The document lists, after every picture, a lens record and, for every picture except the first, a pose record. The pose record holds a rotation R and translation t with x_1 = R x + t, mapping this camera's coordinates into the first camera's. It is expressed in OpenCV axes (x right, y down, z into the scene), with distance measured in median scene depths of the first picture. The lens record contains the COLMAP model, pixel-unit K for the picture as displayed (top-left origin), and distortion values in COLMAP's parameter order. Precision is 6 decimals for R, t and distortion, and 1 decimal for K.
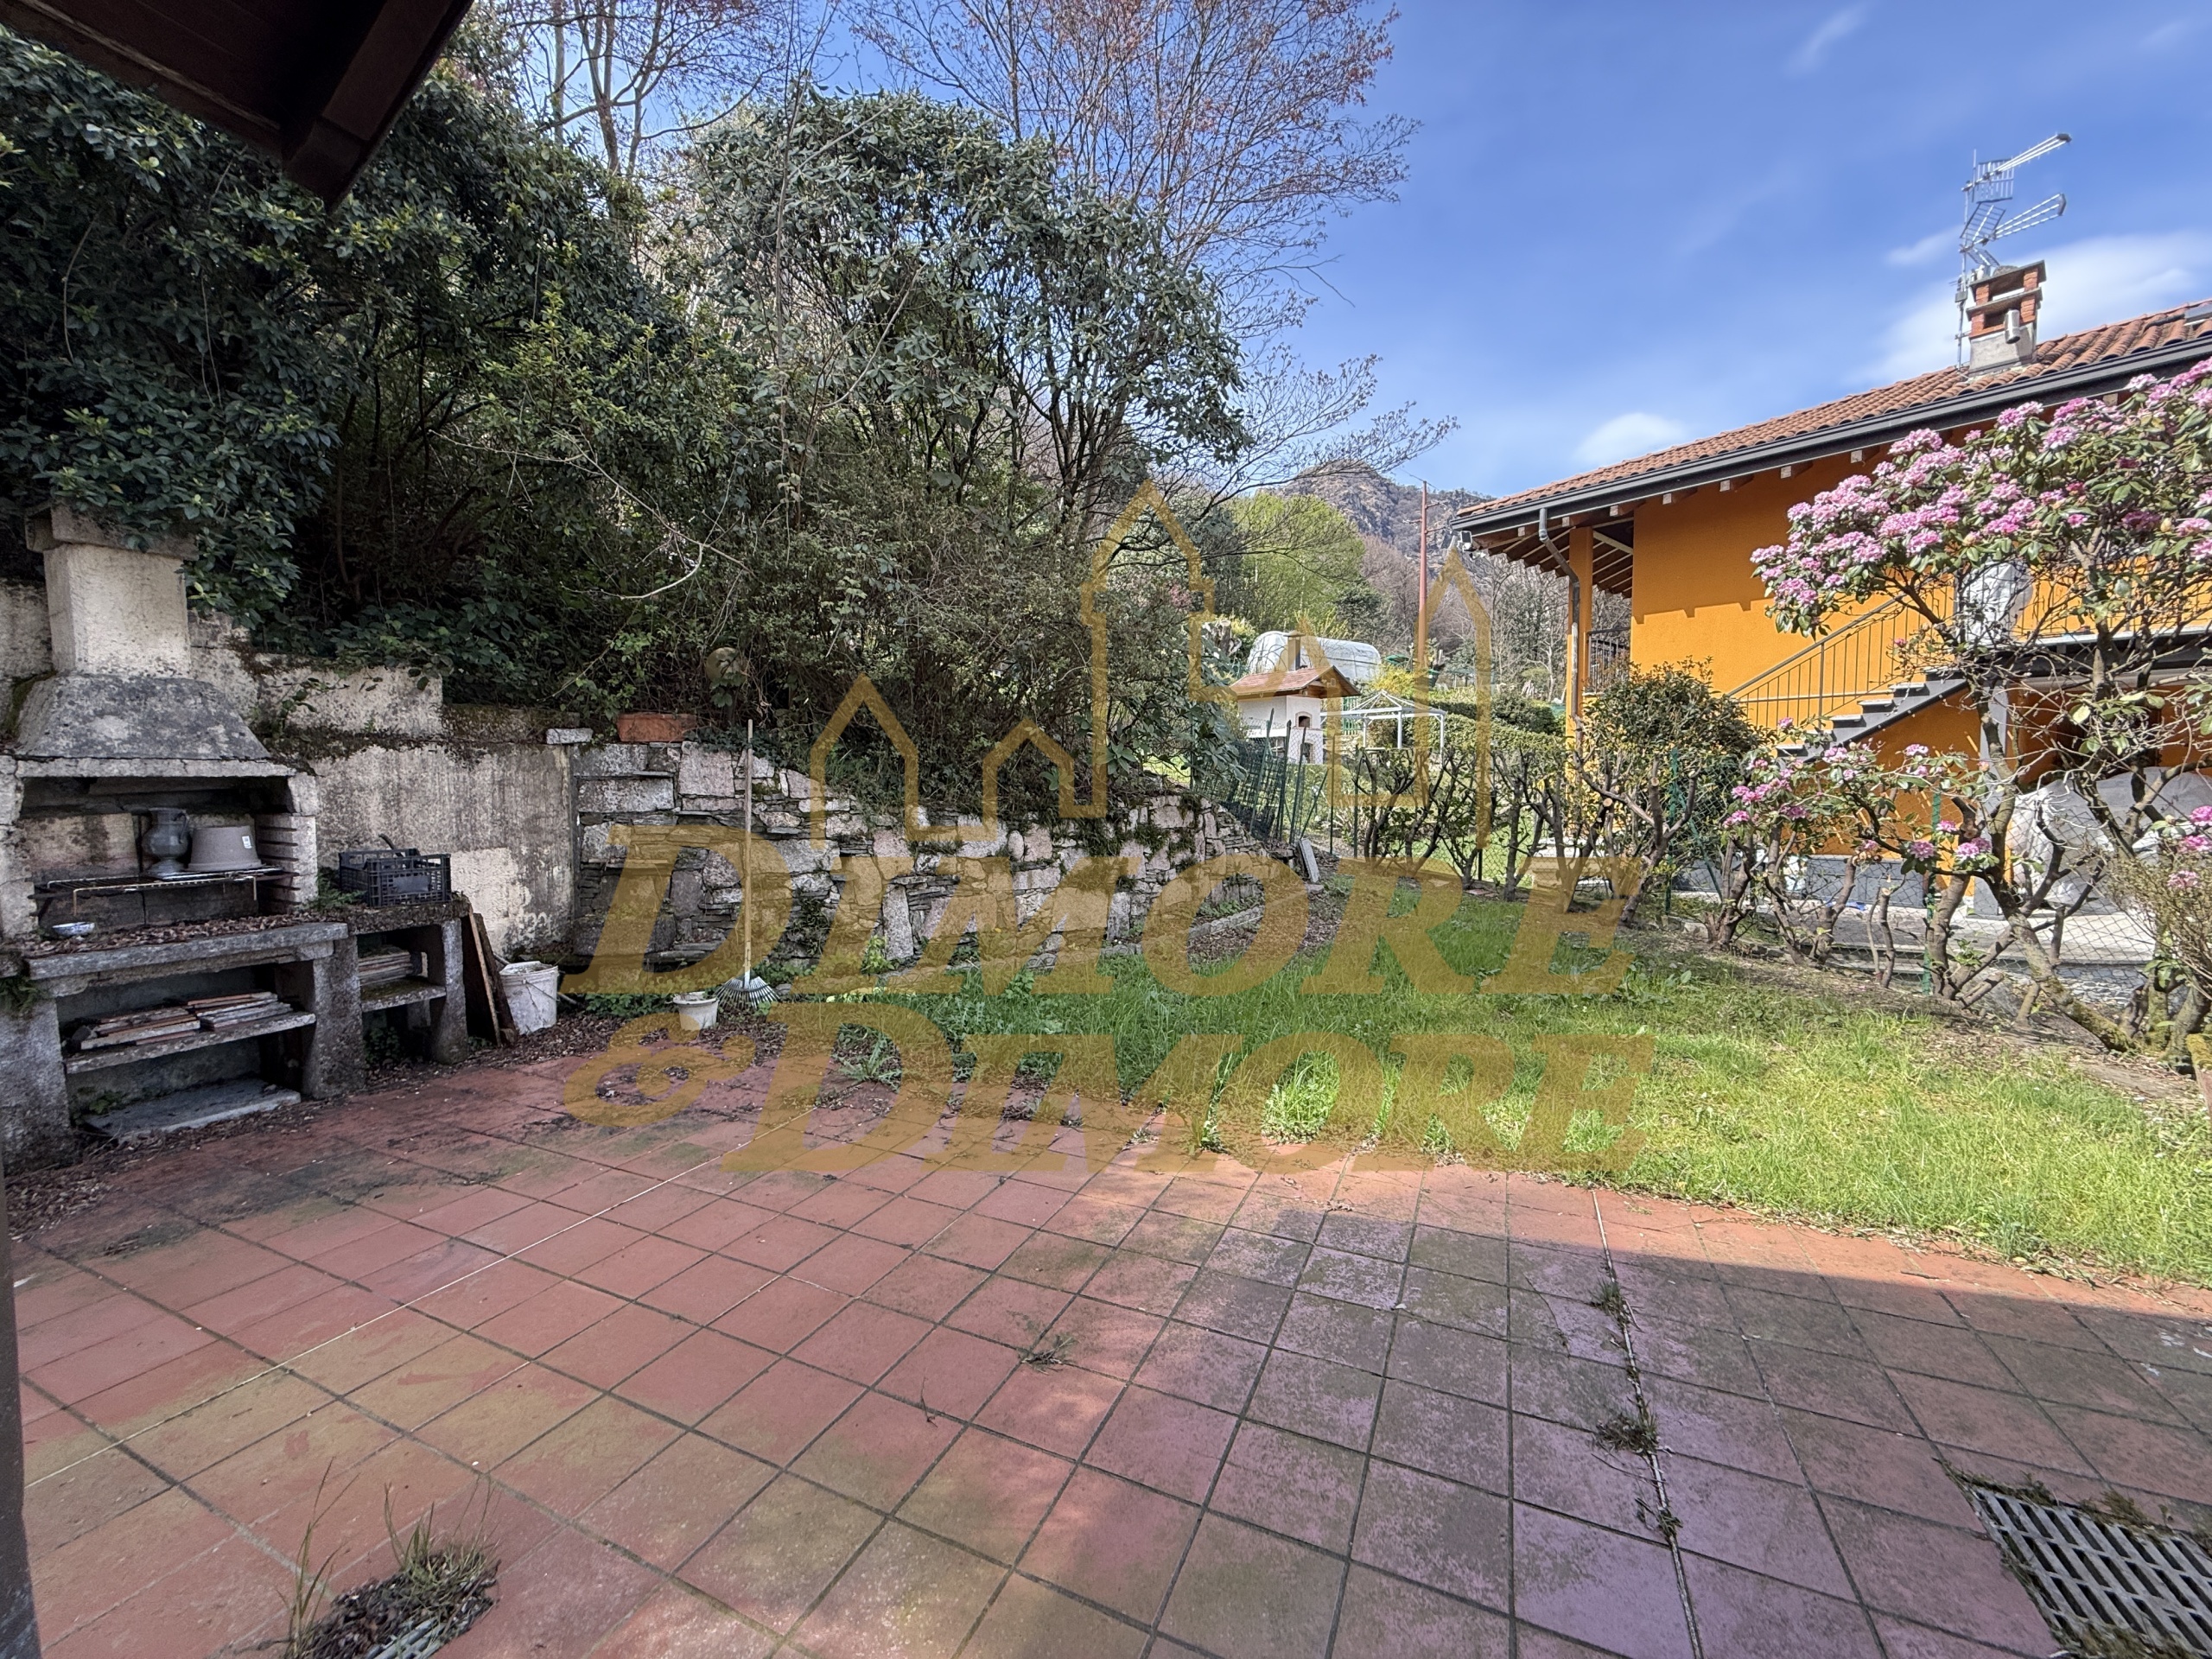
lens RADIAL K [[876.3, 0, 1099.3], [0, 876.3, 830.2], [0, 0, 1]] dist [-0.001152, 0.000003]
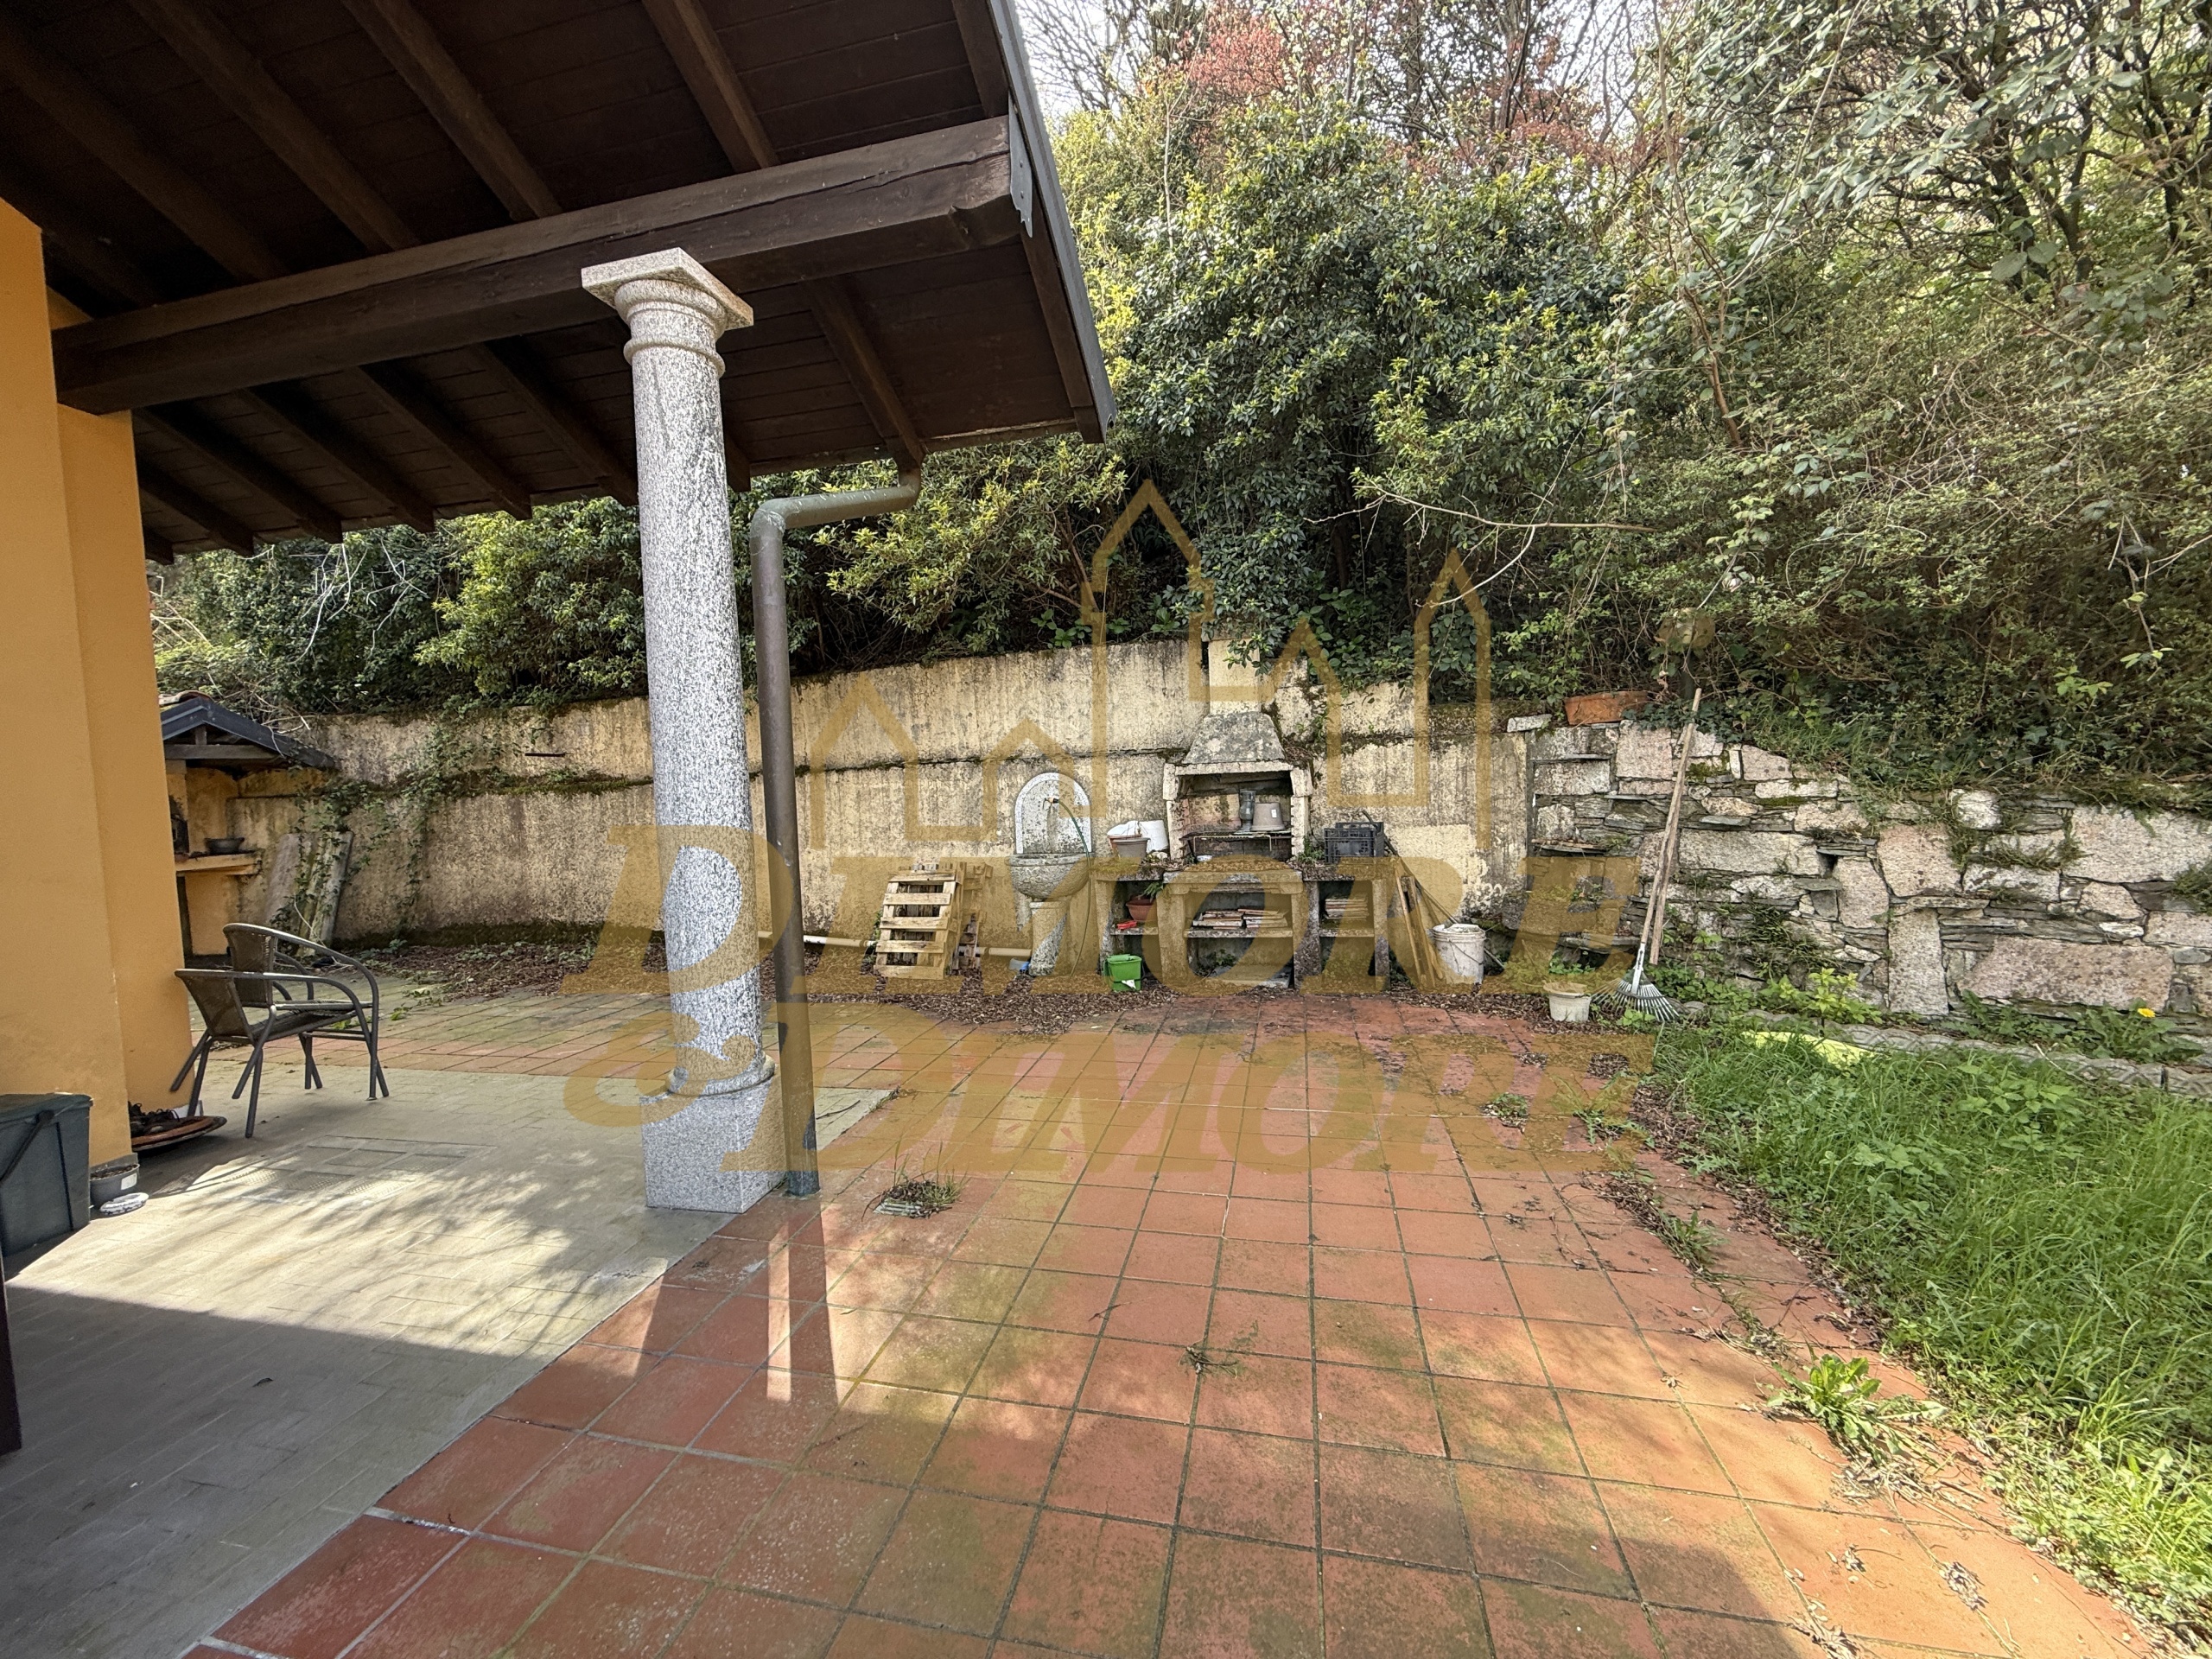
lens RADIAL K [[876.3, 0, 1099.3], [0, 876.3, 830.2], [0, 0, 1]] dist [-0.001152, 0.000003]
pose [[0.210625, 0.056506, -0.975932, 0.333258], [-0.019456, 0.998373, 0.053606, -0.023558], [0.977373, 0.007697, 0.211382, 0.256361]]
